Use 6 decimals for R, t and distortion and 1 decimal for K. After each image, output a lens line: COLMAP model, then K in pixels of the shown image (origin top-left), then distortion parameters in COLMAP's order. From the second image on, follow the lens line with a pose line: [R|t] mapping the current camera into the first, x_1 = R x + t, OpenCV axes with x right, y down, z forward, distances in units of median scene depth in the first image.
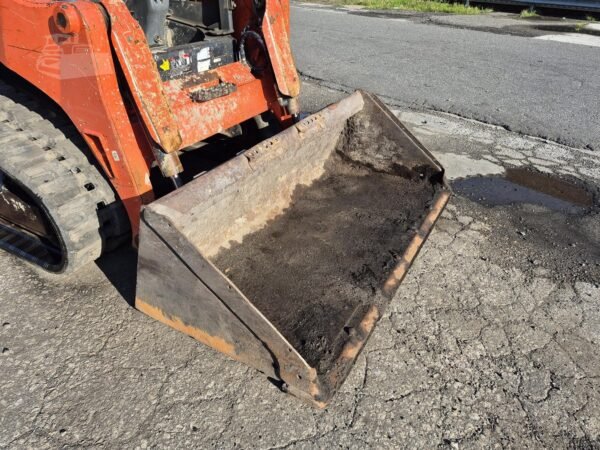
lens RADIAL K [[416.2, 0, 299.7], [0, 416.2, 223.8], [0, 0, 1]] dist [0.072149, -0.073656]
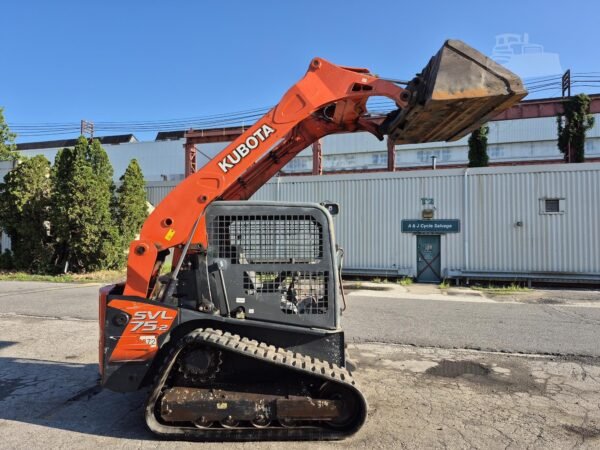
lens RADIAL K [[416.2, 0, 302.4], [0, 416.2, 224.4], [0, 0, 1]] dist [0.072149, -0.073656]
pose [[0.868179, 0.001932, 0.496248, -1.367368], [0.274963, 0.830584, -0.484279, 0.148822], [-0.413111, 0.556891, 0.720564, -0.678763]]
